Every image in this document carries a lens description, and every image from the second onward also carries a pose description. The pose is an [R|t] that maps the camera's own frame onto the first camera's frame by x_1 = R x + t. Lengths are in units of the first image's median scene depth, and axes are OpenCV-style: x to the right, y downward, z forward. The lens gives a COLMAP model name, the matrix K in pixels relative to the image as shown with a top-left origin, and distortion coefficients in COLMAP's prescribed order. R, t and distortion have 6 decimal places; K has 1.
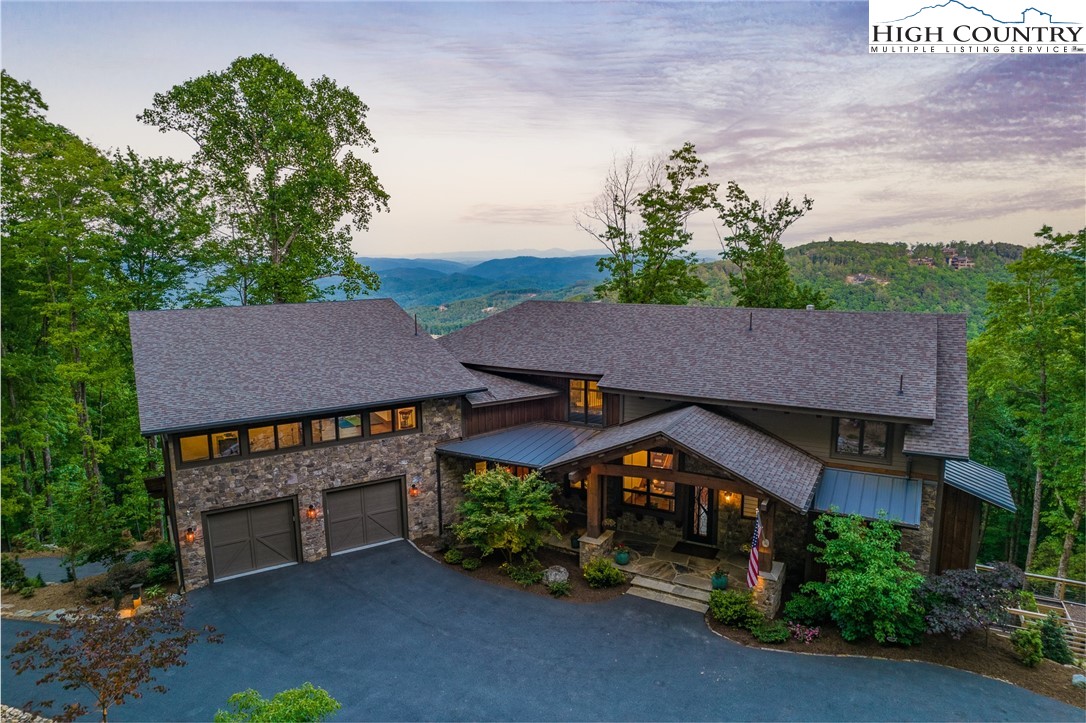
lens RADIAL K [[692.0, 0, 543.0], [0, 692.0, 361.5], [0, 0, 1]] dist [-0.090543, 0.090622]
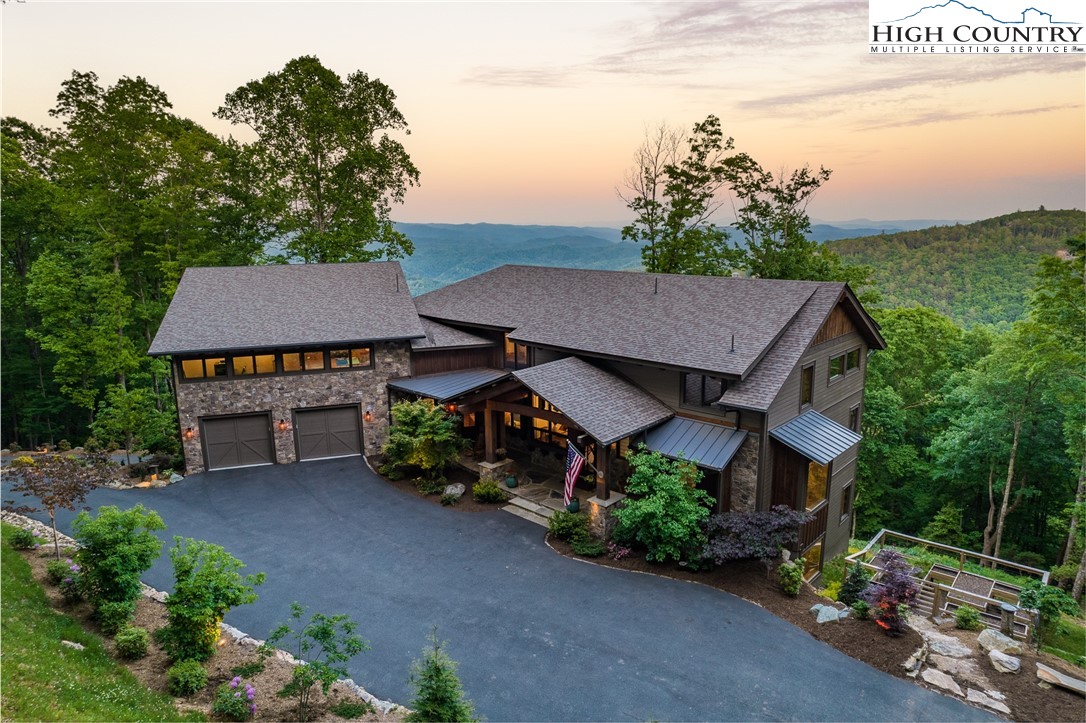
lens RADIAL K [[692.0, 0, 543.0], [0, 692.0, 361.5], [0, 0, 1]] dist [-0.090543, 0.090622]
pose [[0.972149, 0.049824, -0.229005, 0.394850], [-0.039527, 0.998000, 0.049332, 0.015762], [0.231005, -0.038906, 0.972174, -0.126619]]
